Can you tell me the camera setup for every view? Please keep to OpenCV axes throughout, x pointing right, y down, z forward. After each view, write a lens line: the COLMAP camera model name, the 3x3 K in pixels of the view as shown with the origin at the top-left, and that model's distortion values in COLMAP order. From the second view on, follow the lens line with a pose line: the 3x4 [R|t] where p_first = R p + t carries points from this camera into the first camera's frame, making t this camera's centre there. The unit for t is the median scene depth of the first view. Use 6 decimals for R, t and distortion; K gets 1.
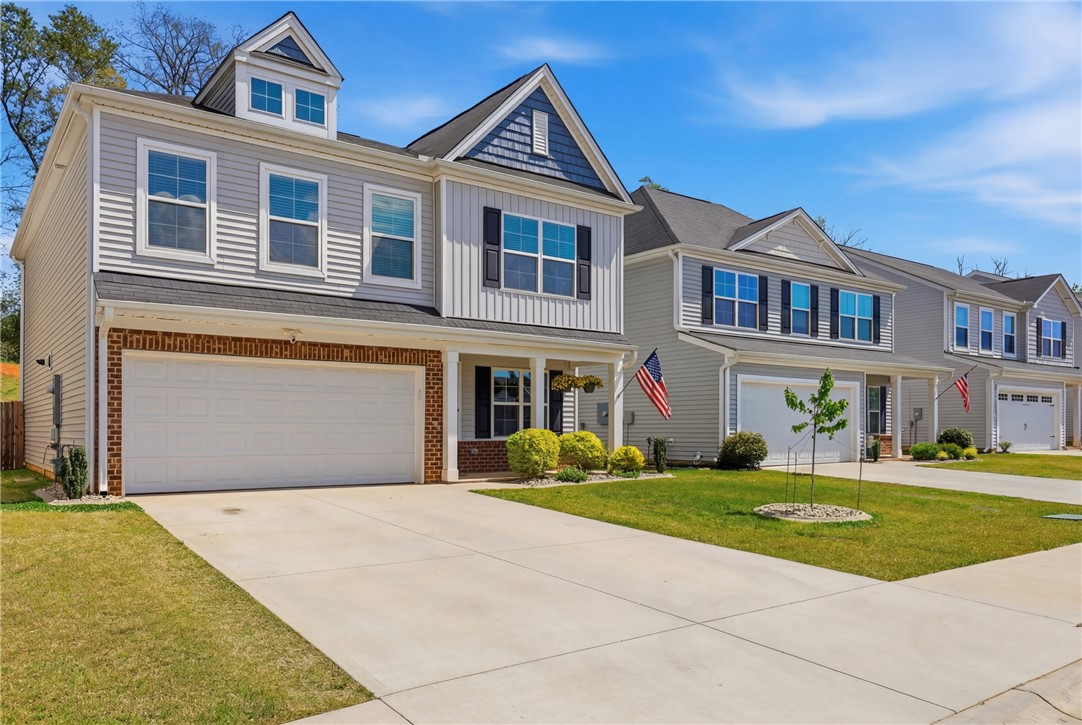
lens RADIAL K [[798.3, 0, 541.0], [0, 798.3, 430.0], [0, 0, 1]] dist [-0.001065, -0.000344]
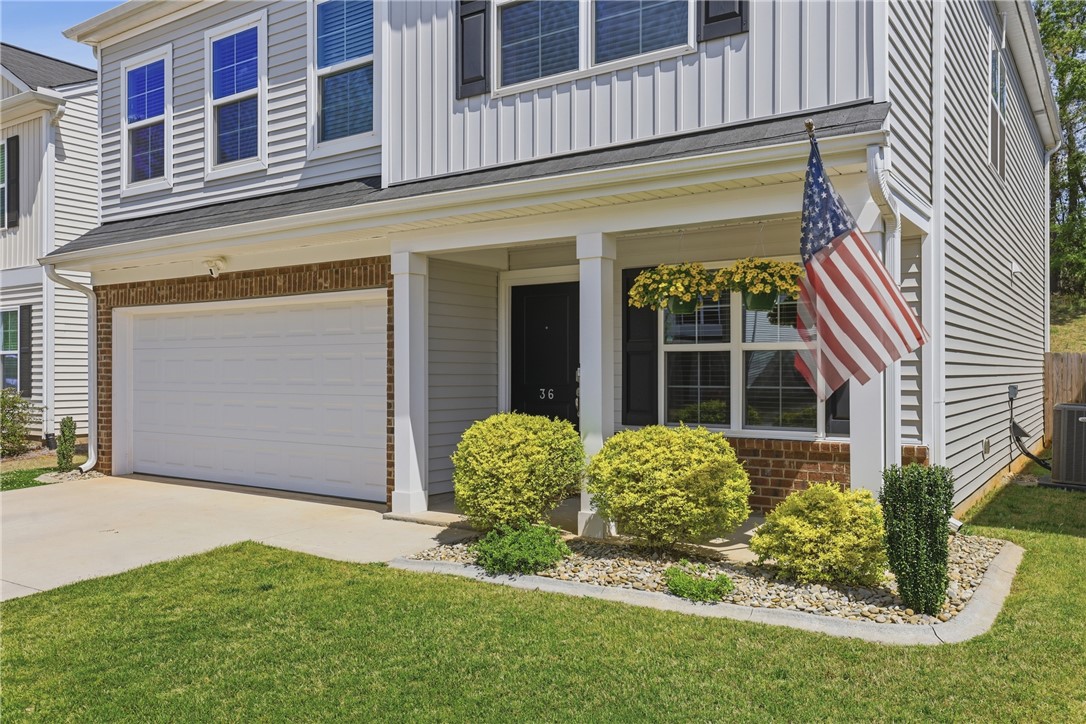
lens RADIAL K [[854.8, 0, 543.0], [0, 854.8, 362.0], [0, 0, 1]] dist [-0.001927, -0.000566]
pose [[0.326069, -0.008281, -0.945310, 0.436649], [0.003349, 0.999965, -0.007604, -0.027421], [0.945340, -0.000686, 0.326086, 0.949890]]
